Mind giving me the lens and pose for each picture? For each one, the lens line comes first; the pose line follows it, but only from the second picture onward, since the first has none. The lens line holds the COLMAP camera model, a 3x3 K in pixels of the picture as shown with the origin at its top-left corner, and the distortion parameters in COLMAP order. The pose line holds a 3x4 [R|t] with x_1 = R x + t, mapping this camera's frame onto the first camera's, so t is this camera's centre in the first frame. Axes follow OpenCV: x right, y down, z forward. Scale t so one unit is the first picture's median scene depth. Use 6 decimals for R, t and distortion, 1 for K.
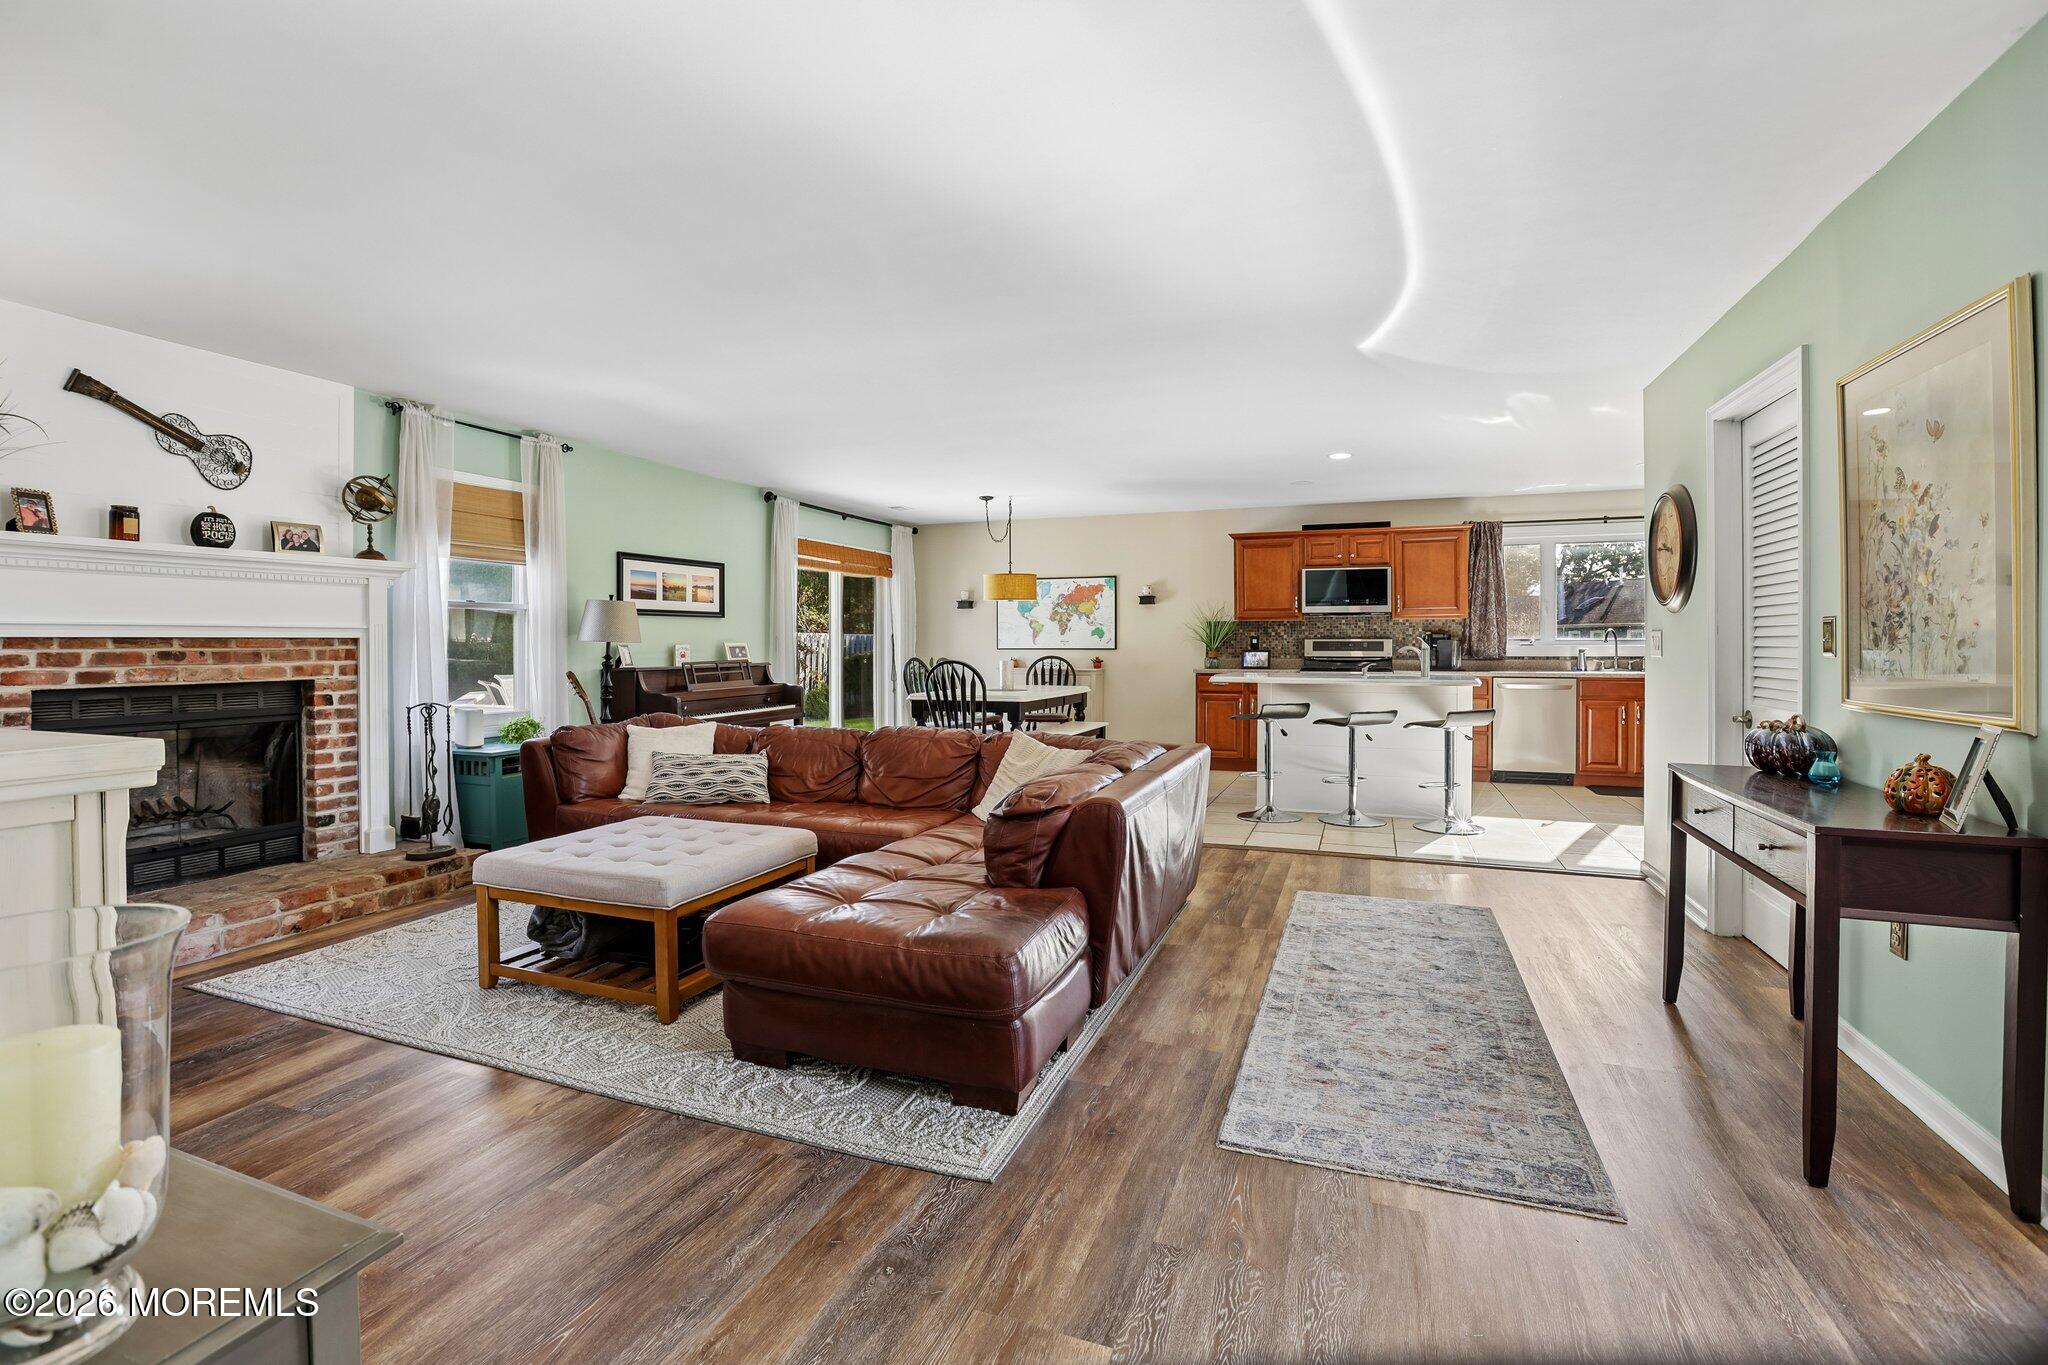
lens RADIAL K [[932.2, 0, 1001.6], [0, 932.2, 649.2], [0, 0, 1]] dist [-0.062064, 0.024885]
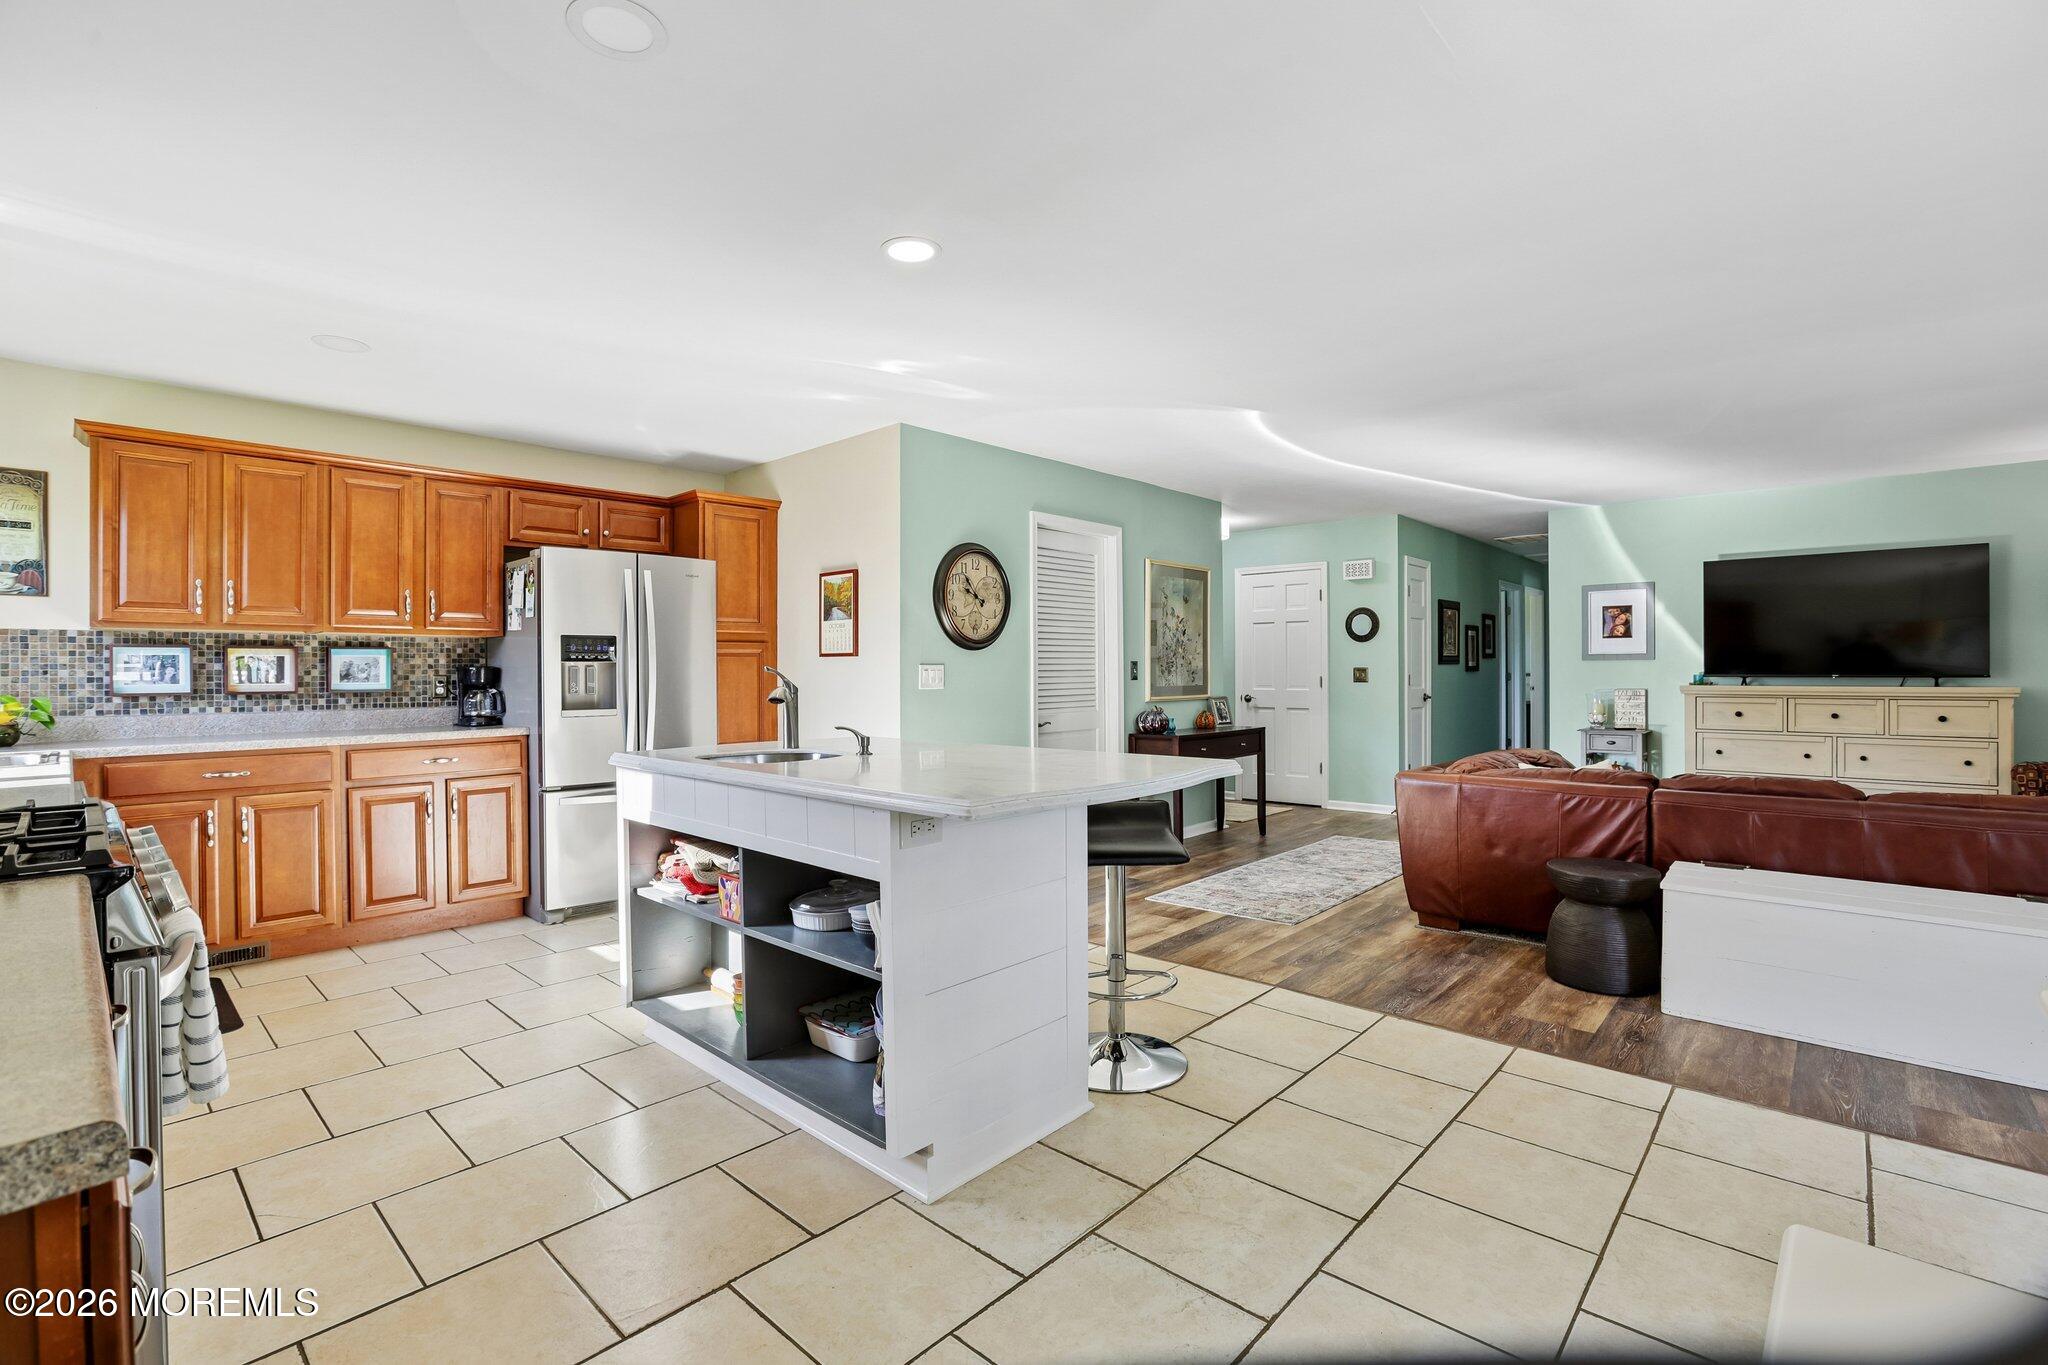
lens RADIAL K [[926.8, 0, 1003.9], [0, 926.8, 667.1], [0, 0, 1]] dist [-0.066226, 0.028081]
pose [[-0.930101, 0.010190, 0.367163, 0.183997], [0.011031, 0.999939, 0.000192, -0.012323], [-0.367139, 0.004229, -0.930156, 1.520090]]
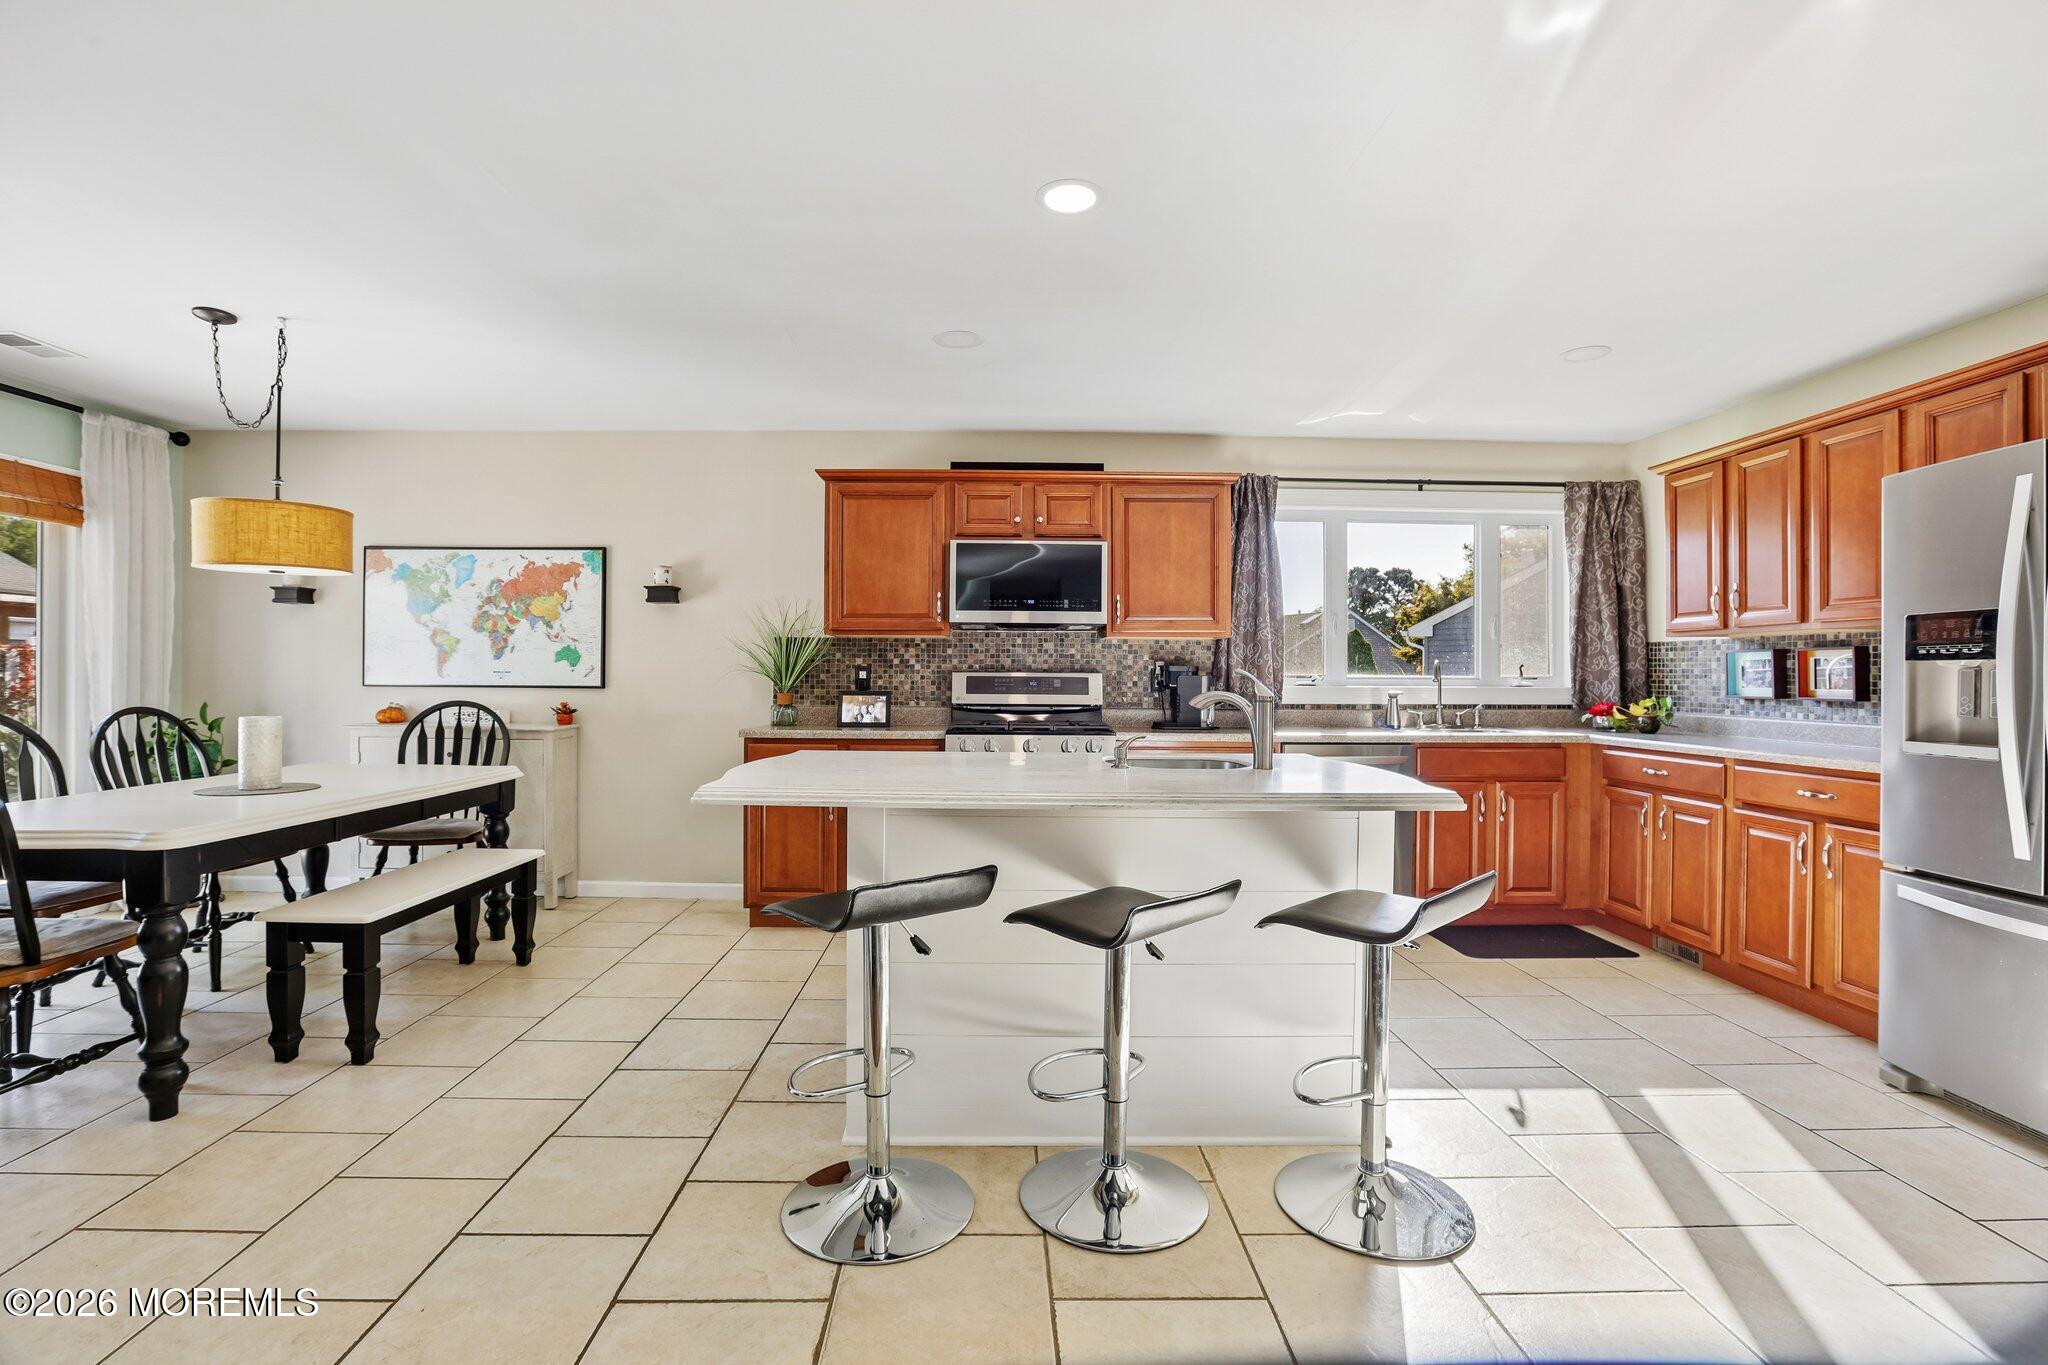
lens RADIAL K [[926.8, 0, 1003.9], [0, 926.8, 667.1], [0, 0, 1]] dist [-0.066226, 0.028081]
pose [[0.922713, 0.012591, 0.385281, 0.215217], [-0.006211, 0.999822, -0.017799, -0.006397], [-0.385437, 0.014030, 0.922628, 0.720565]]
